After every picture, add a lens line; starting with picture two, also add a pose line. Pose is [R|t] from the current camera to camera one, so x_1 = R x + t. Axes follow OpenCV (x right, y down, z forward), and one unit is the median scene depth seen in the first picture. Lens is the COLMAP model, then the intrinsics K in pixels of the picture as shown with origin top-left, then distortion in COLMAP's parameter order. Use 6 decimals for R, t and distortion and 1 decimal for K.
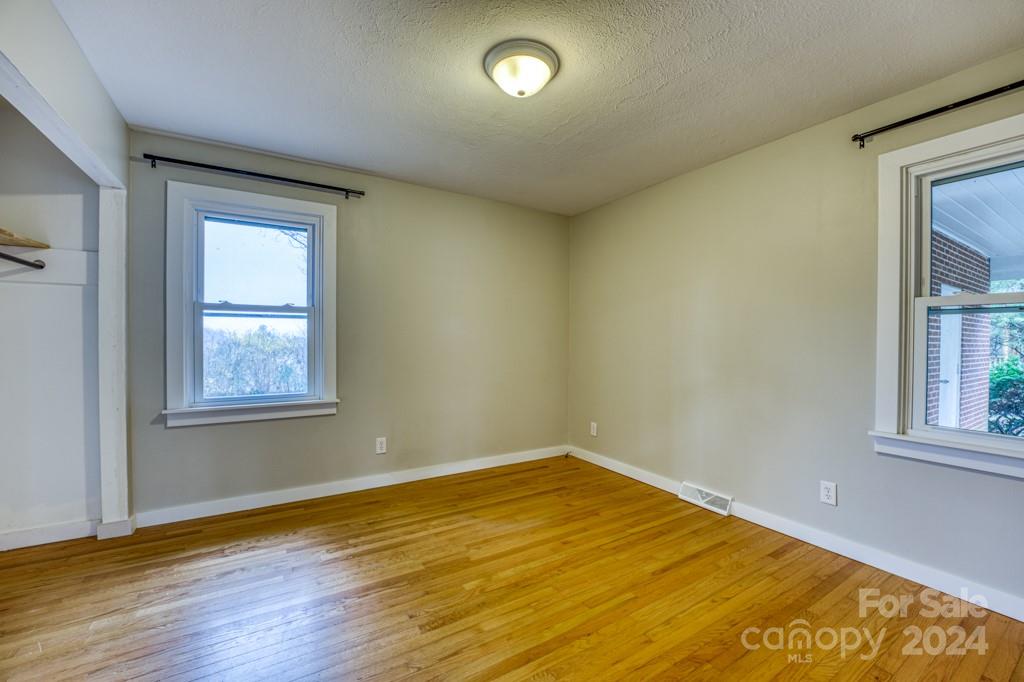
lens RADIAL K [[415.9, 0, 512.5], [0, 415.9, 339.9], [0, 0, 1]] dist [-0.029873, 0.003839]
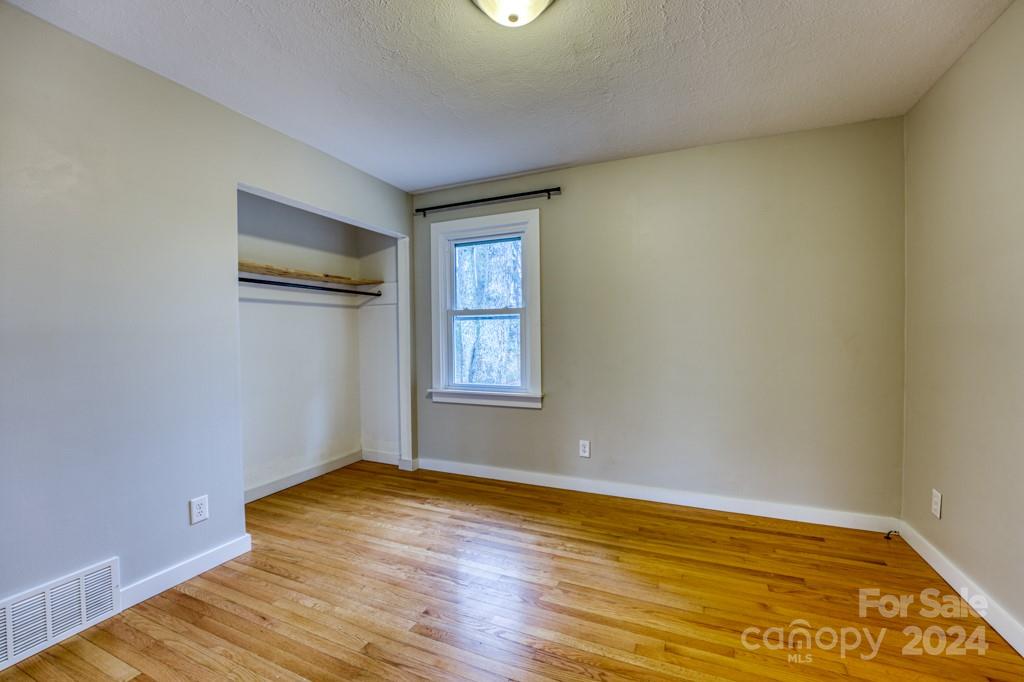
lens RADIAL K [[415.9, 0, 504.9], [0, 415.9, 344.5], [0, 0, 1]] dist [-0.029873, 0.003839]
pose [[0.572871, 0.003848, -0.819636, 0.430974], [0.005475, 0.999949, 0.008522, 0.008196], [0.819627, -0.009369, 0.572821, 0.372052]]
